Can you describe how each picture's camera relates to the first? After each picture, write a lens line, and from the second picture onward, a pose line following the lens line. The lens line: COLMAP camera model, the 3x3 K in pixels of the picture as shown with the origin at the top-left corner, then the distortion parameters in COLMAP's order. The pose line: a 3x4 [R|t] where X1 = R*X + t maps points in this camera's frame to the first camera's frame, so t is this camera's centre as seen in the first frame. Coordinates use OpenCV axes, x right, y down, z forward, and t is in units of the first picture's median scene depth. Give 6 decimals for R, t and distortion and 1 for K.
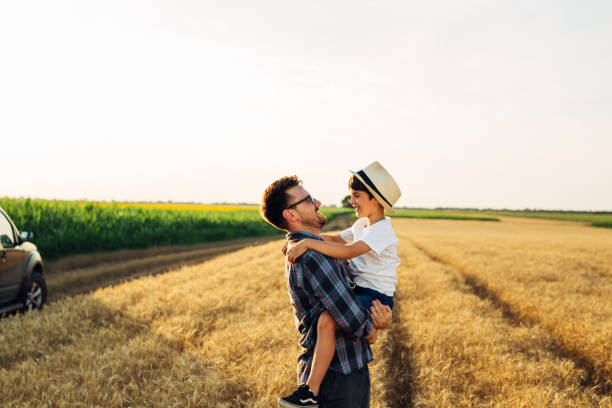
lens RADIAL K [[871.6, 0, 306.3], [0, 871.6, 203.4], [0, 0, 1]] dist [0.025822, 0.000000]
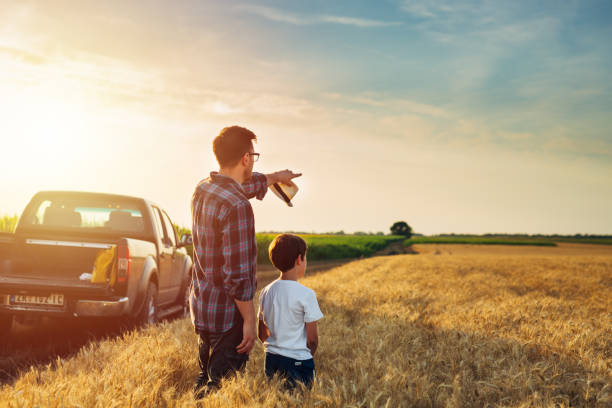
lens RADIAL K [[871.6, 0, 307.0], [0, 871.6, 192.6], [0, 0, 1]] dist [0.025822, 0.000000]
pose [[0.998528, -0.014778, -0.052178, -0.122770], [0.012426, 0.998905, -0.045111, 0.030358], [0.052787, 0.044396, 0.997618, -0.009584]]
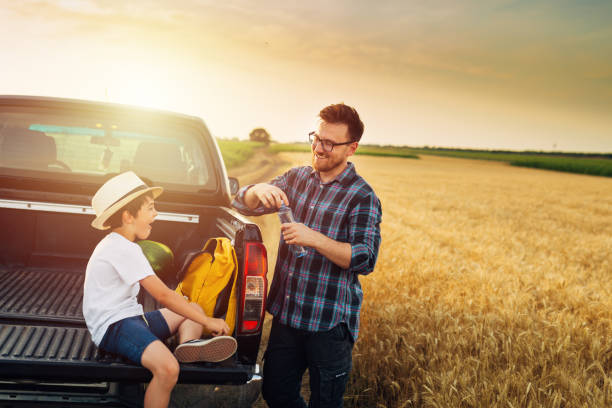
lens RADIAL K [[871.6, 0, 306.4], [0, 871.6, 198.5], [0, 0, 1]] dist [0.025822, 0.000000]
pose [[0.993514, 0.016197, 0.112547, -0.320338], [-0.024081, 0.997323, 0.069048, 0.004205], [-0.111128, -0.071310, 0.991244, 0.392209]]
